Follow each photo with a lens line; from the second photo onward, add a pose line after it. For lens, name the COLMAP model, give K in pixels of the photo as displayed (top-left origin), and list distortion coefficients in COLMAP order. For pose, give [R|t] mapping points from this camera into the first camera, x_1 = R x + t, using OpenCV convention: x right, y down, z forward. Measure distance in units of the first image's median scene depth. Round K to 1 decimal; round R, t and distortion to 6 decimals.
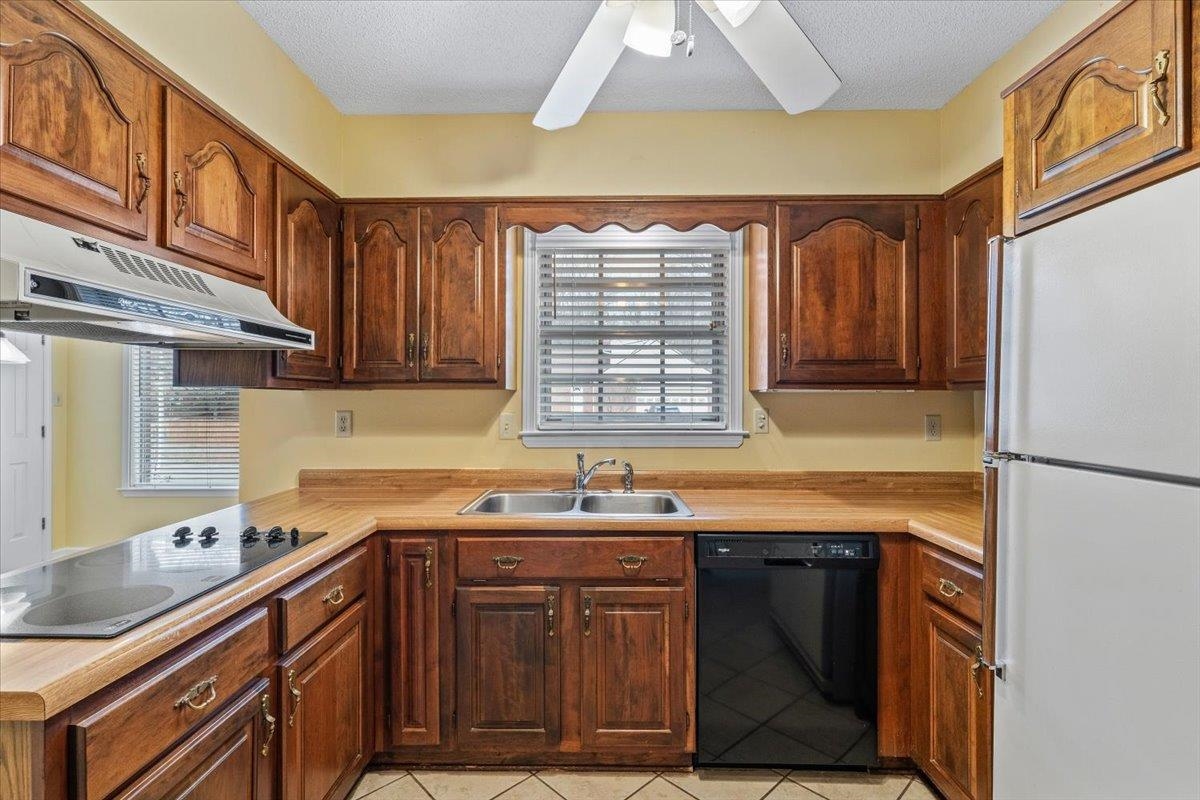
lens RADIAL K [[558.5, 0, 600.0], [0, 558.5, 400.0], [0, 0, 1]] dist [0.002583, -0.000108]
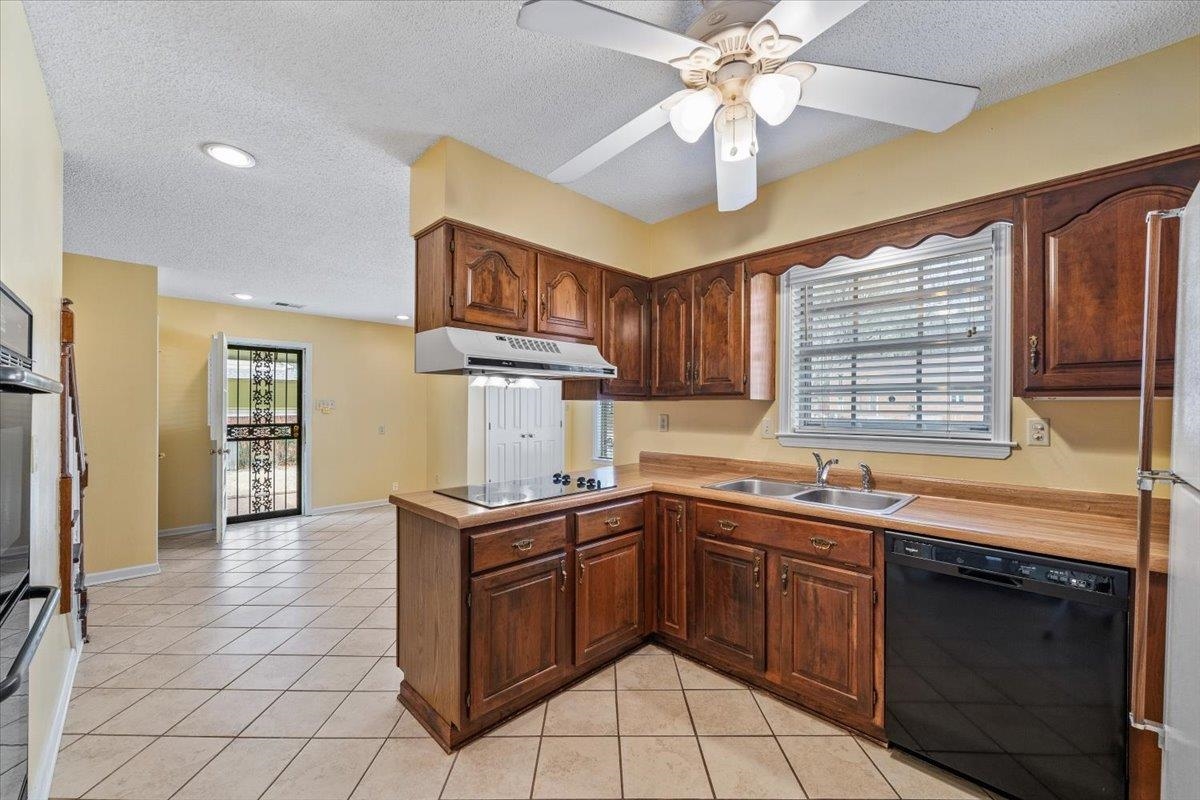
lens RADIAL K [[467.5, 0, 600.7], [0, 467.5, 409.5], [0, 0, 1]] dist [-0.001405, -0.000226]
pose [[0.721349, 0.005456, -0.692551, 0.379884], [-0.003245, 0.999985, 0.004498, 0.000163], [0.692565, -0.000997, 0.721355, -0.044419]]
